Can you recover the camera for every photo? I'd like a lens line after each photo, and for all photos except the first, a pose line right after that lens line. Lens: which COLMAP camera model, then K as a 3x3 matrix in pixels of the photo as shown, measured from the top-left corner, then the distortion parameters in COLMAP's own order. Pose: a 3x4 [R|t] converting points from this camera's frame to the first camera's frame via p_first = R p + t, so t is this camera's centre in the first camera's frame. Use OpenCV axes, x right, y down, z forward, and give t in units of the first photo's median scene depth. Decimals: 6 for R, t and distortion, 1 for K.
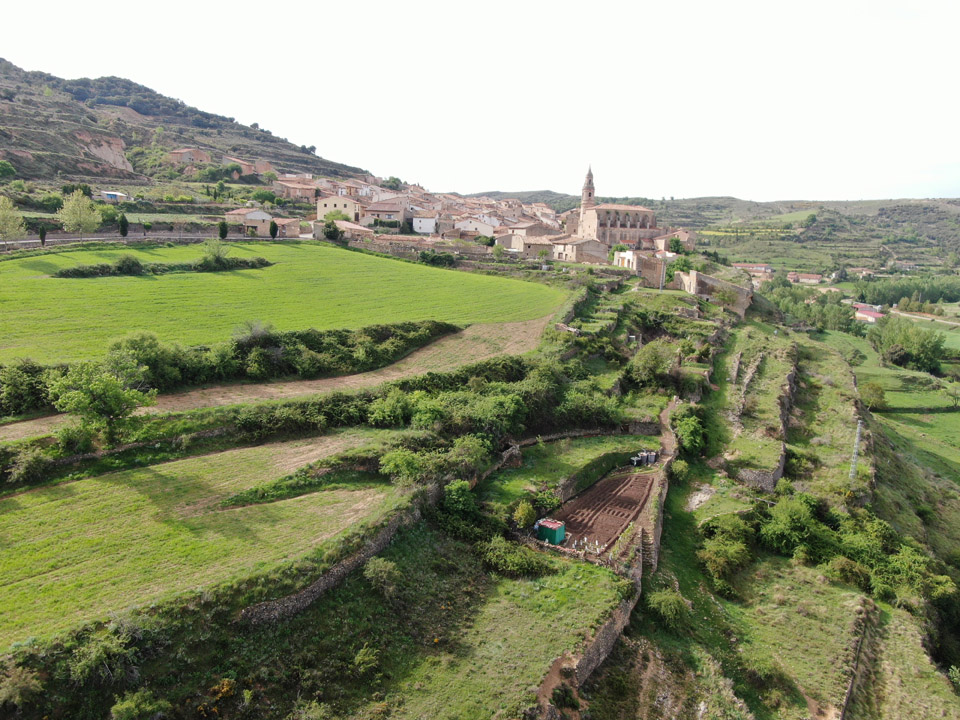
lens RADIAL K [[690.8, 0, 480.0], [0, 690.8, 360.0], [0, 0, 1]] dist [-0.021616, 0.005004]
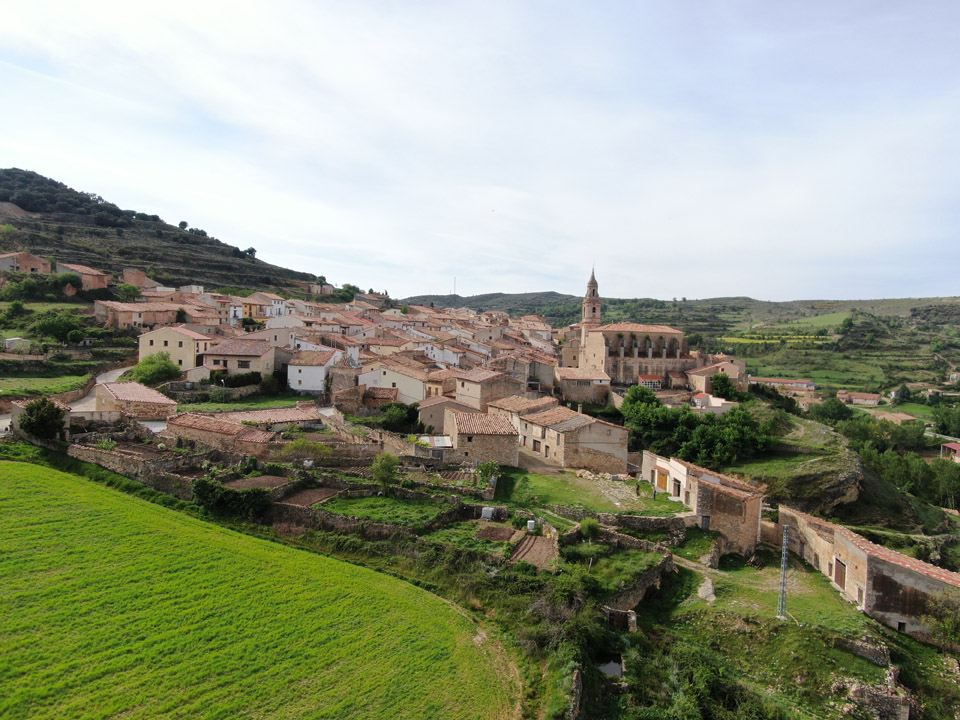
lens RADIAL K [[689.9, 0, 480.0], [0, 689.9, 360.0], [0, 0, 1]] dist [-0.020387, 0.003859]
pose [[0.999881, -0.006248, -0.014106, 0.073740], [0.004225, 0.990258, -0.139178, -0.129758], [0.014838, 0.139101, 0.990167, 0.429732]]
